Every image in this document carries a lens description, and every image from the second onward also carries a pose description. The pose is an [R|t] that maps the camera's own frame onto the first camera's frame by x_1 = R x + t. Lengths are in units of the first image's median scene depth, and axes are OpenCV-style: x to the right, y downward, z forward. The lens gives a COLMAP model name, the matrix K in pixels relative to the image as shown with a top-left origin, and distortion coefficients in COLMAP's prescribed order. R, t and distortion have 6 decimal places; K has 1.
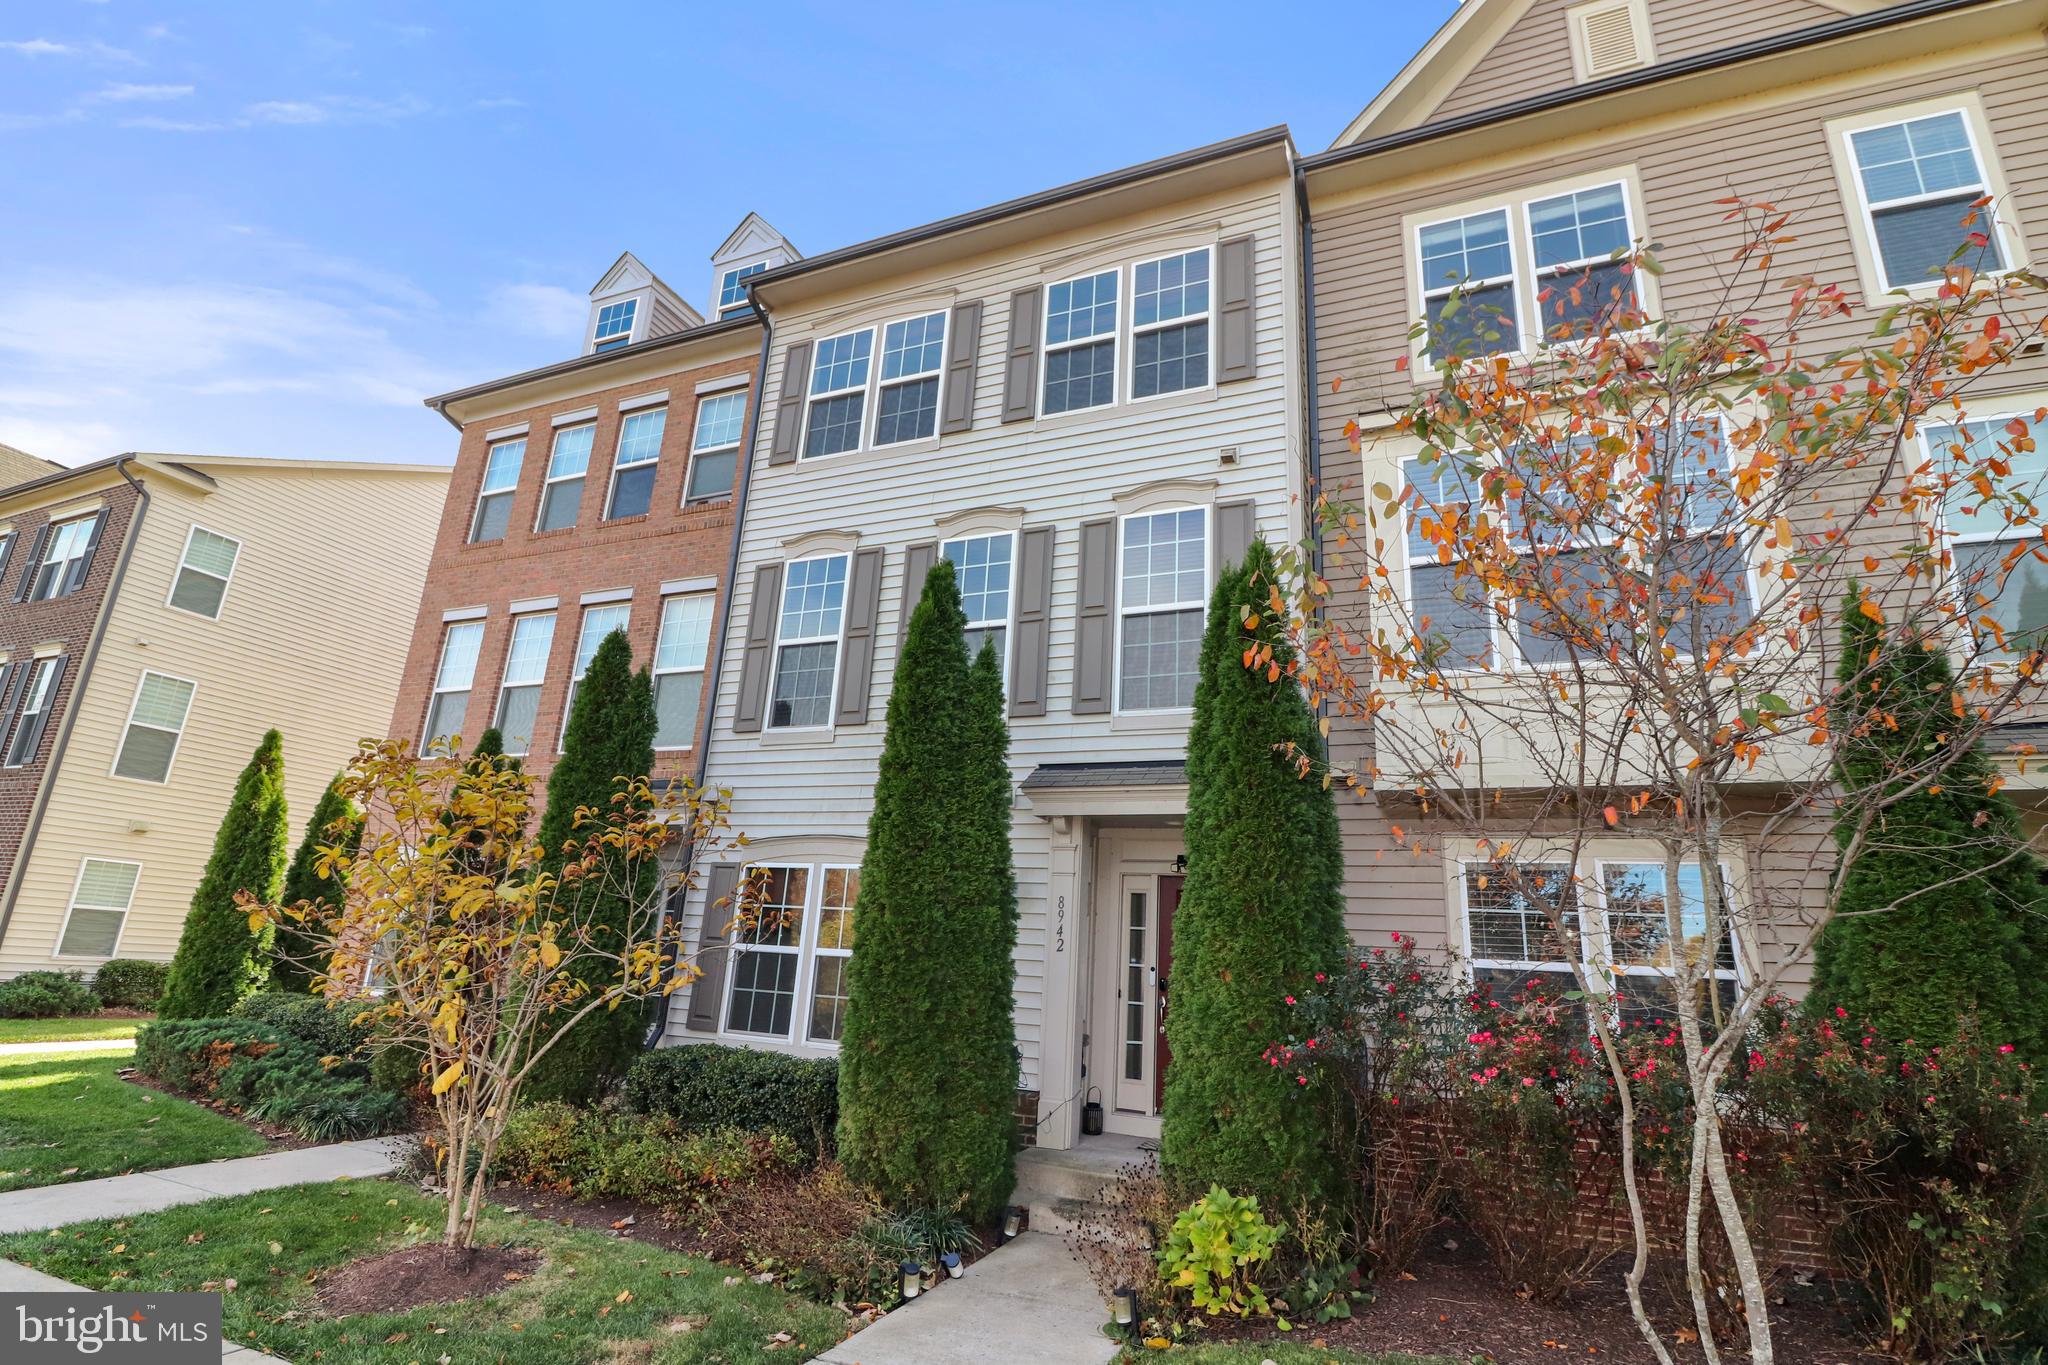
lens RADIAL K [[946.3, 0, 1026.4], [0, 946.3, 652.4], [0, 0, 1]] dist [0.003859, -0.015090]
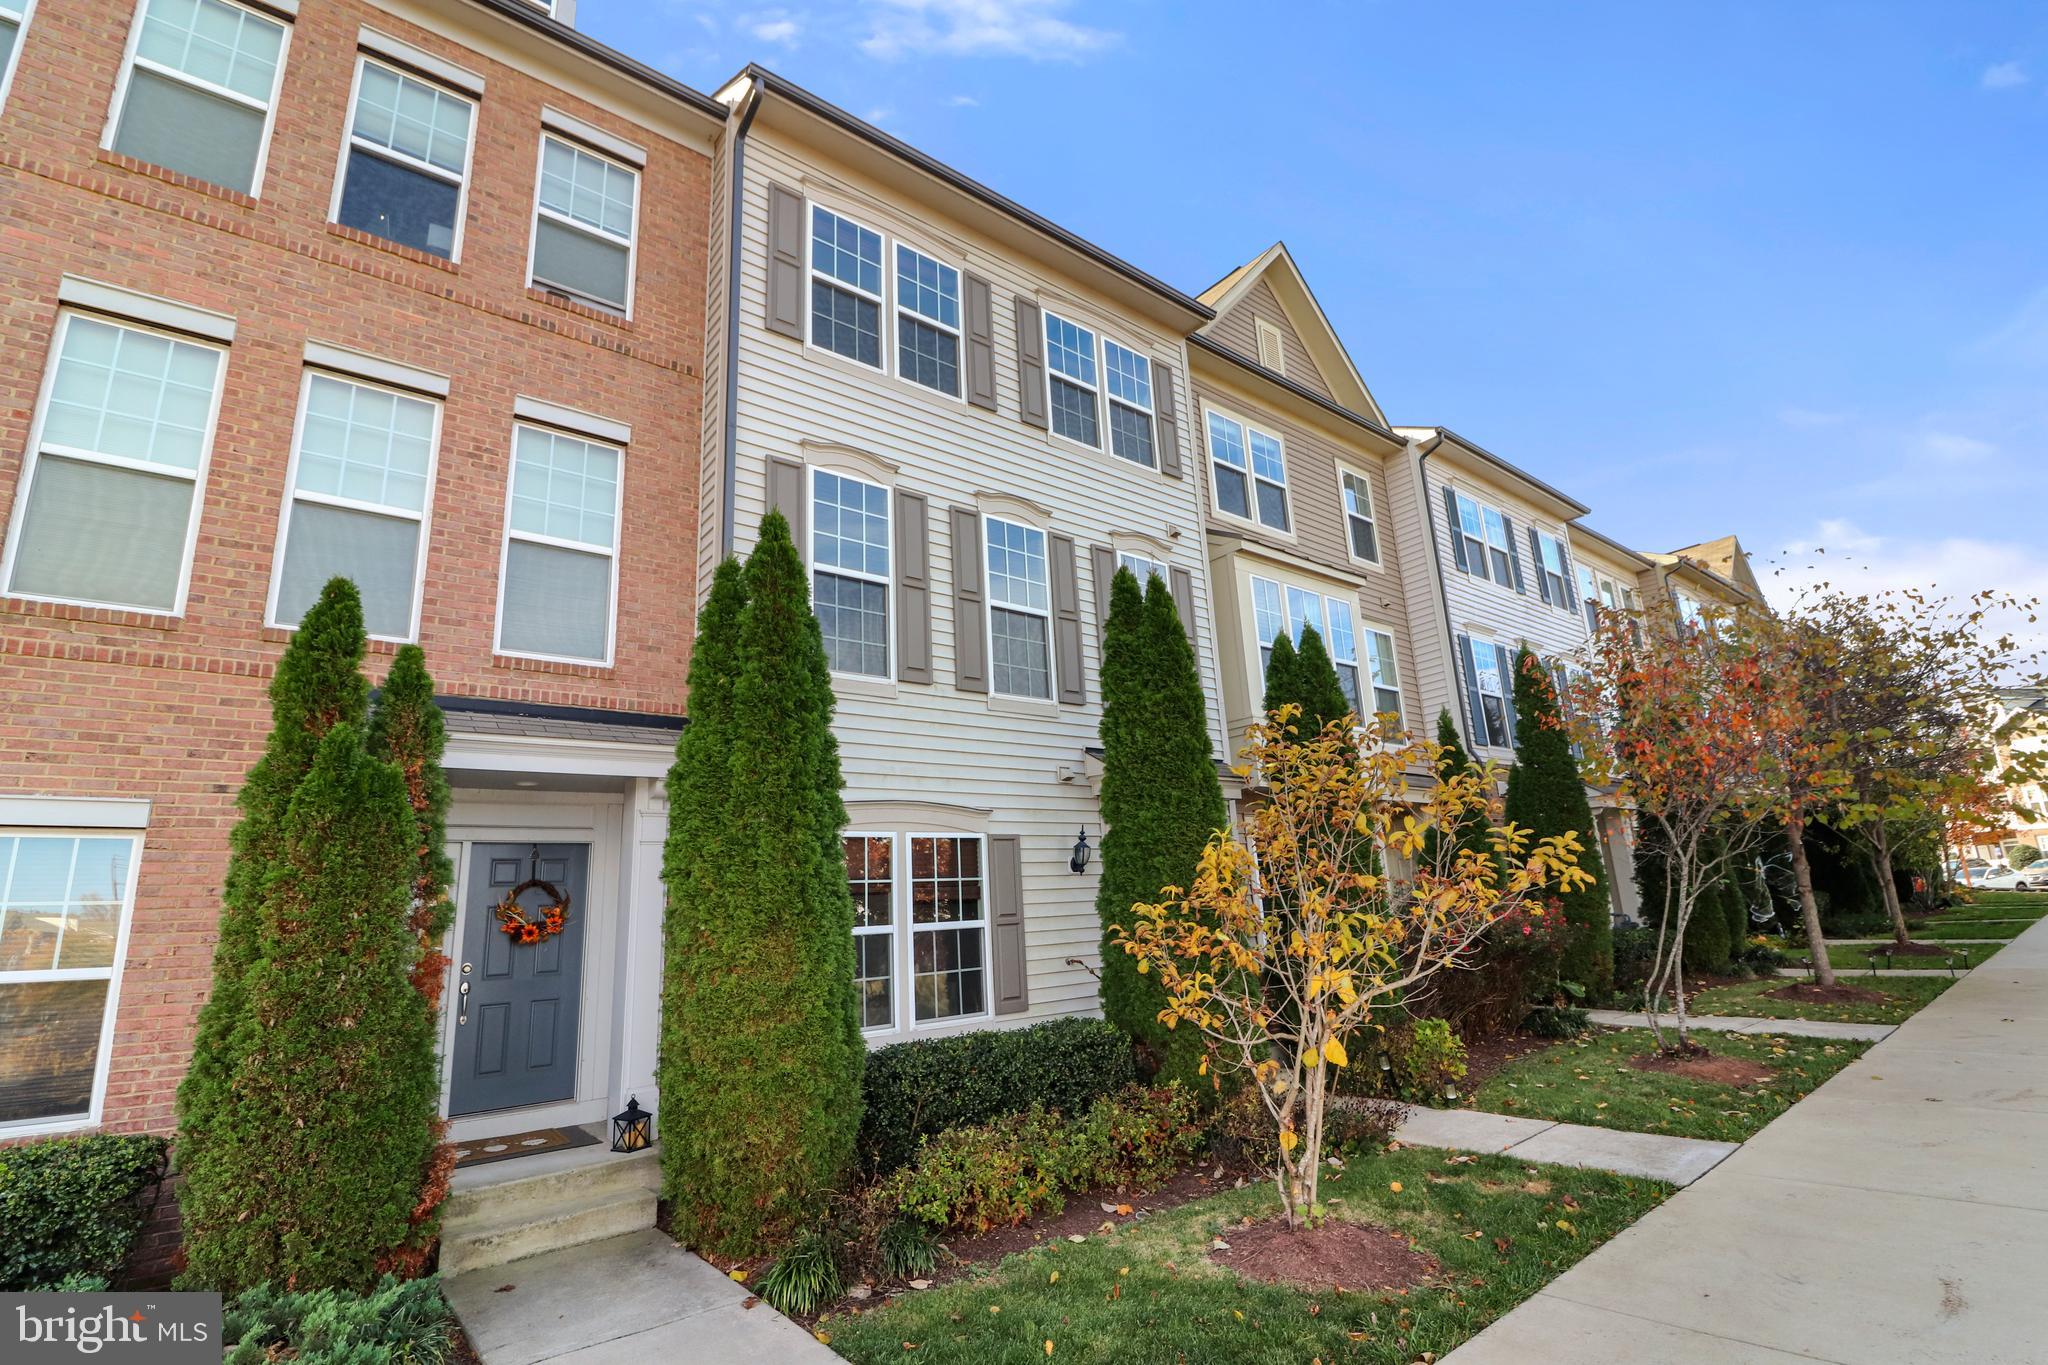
lens RADIAL K [[1045.1, 0, 1026.1], [0, 1045.1, 571.8], [0, 0, 1]] dist [-0.000968, -0.000184]
pose [[0.421103, 0.214465, 0.881293, -1.228052], [-0.211879, 0.968020, -0.134330, 0.098336], [-0.881918, -0.130160, 0.453077, 0.514931]]
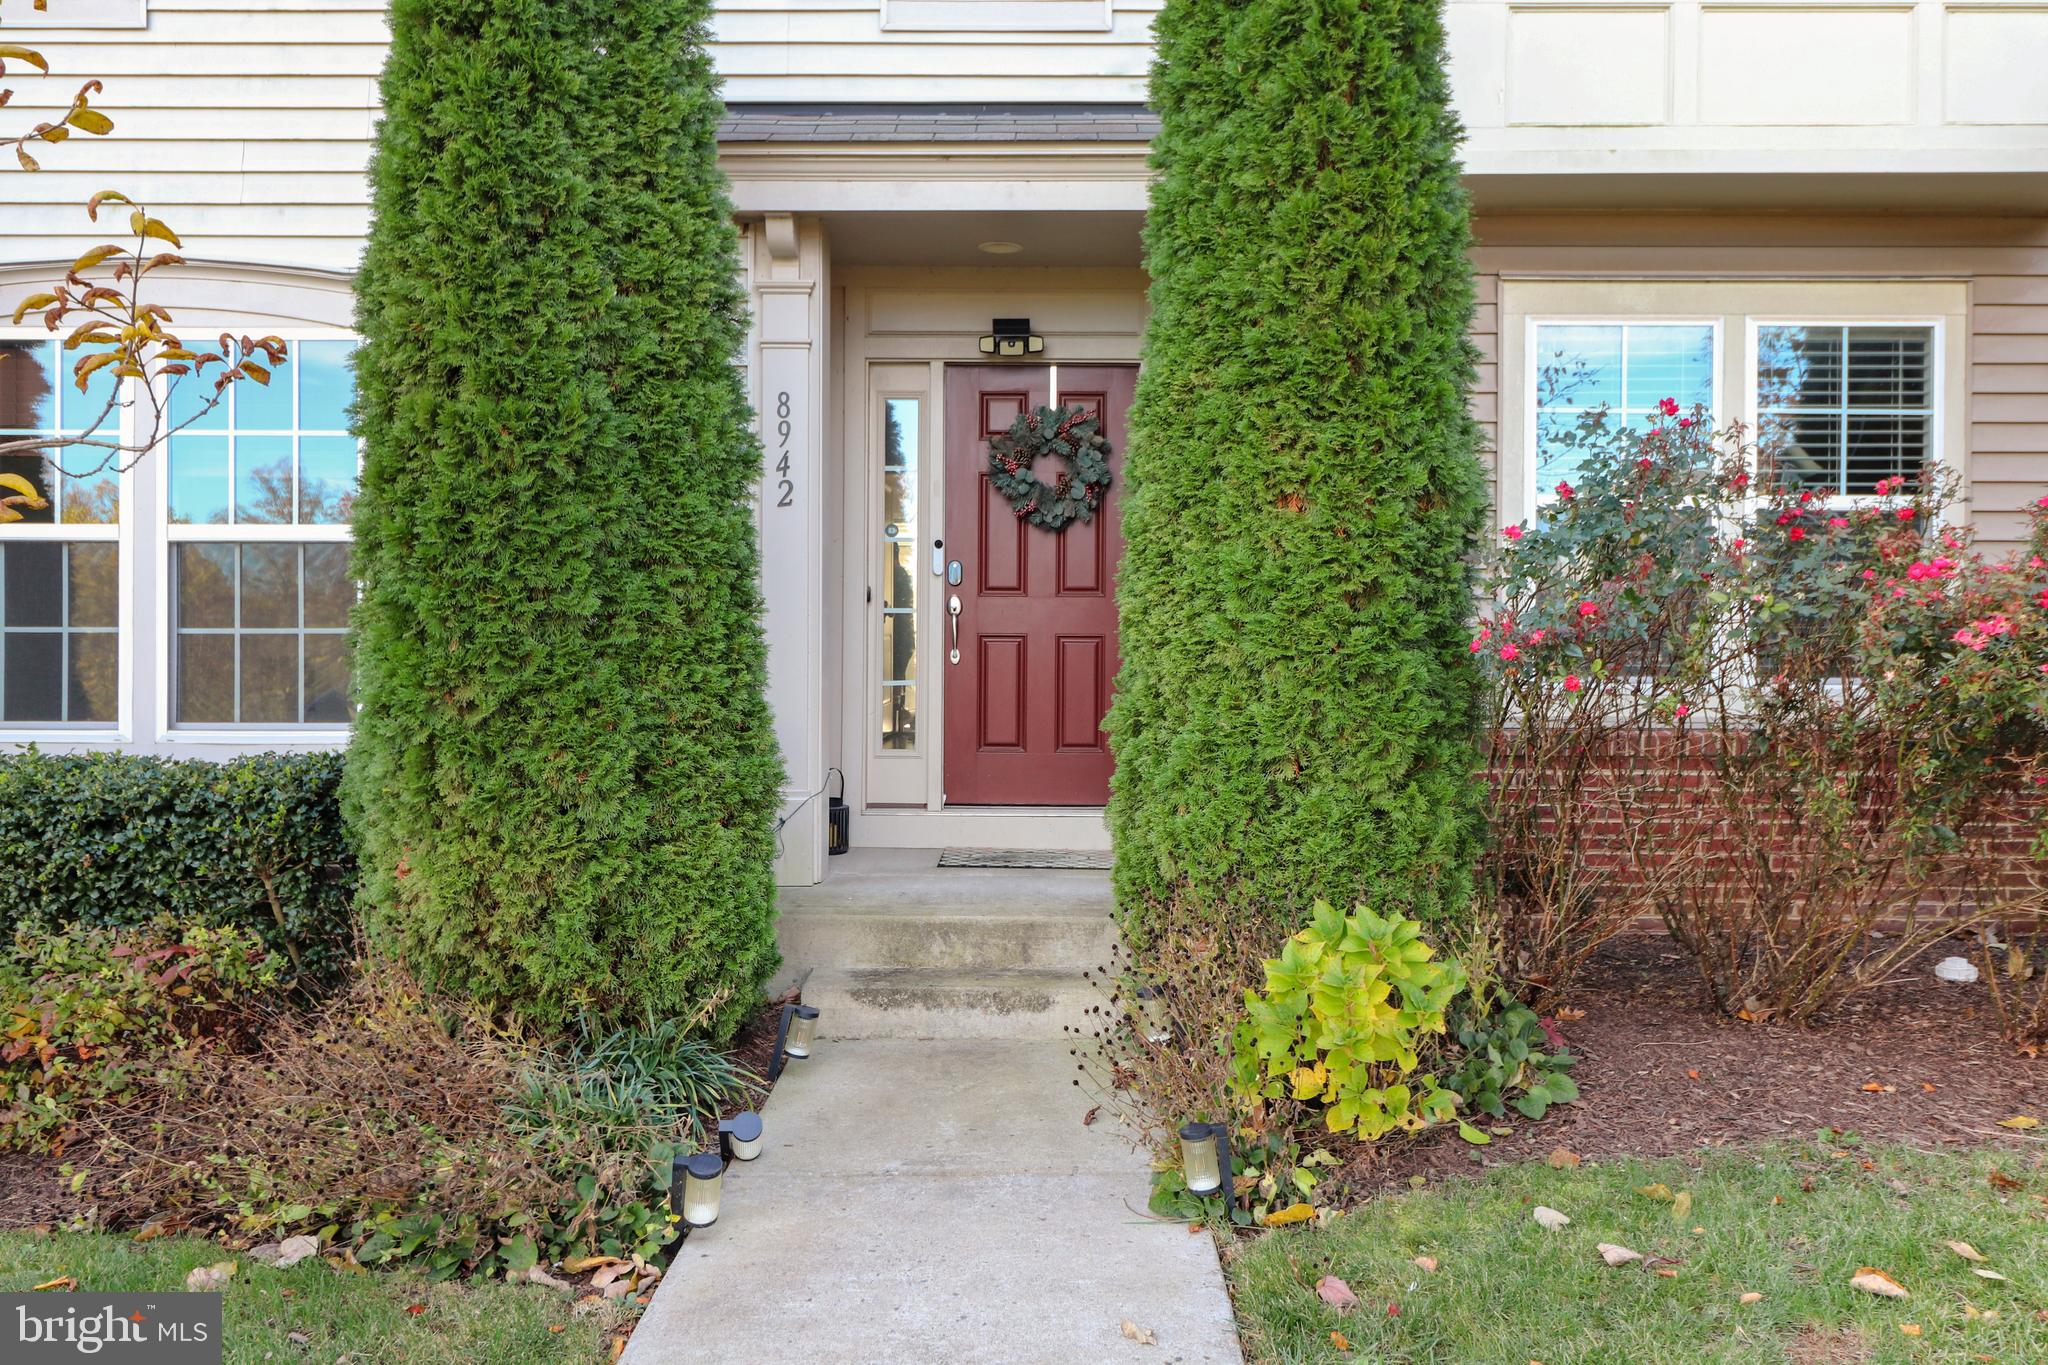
lens RADIAL K [[1585.9, 0, 1024.1], [0, 1585.9, 609.9], [0, 0, 1]] dist [0.007700, -0.003516]
pose [[0.923795, -0.046711, 0.380028, -0.149167], [-0.073961, 0.952068, 0.296812, 0.118055], [-0.375677, -0.302300, 0.876060, 0.241967]]
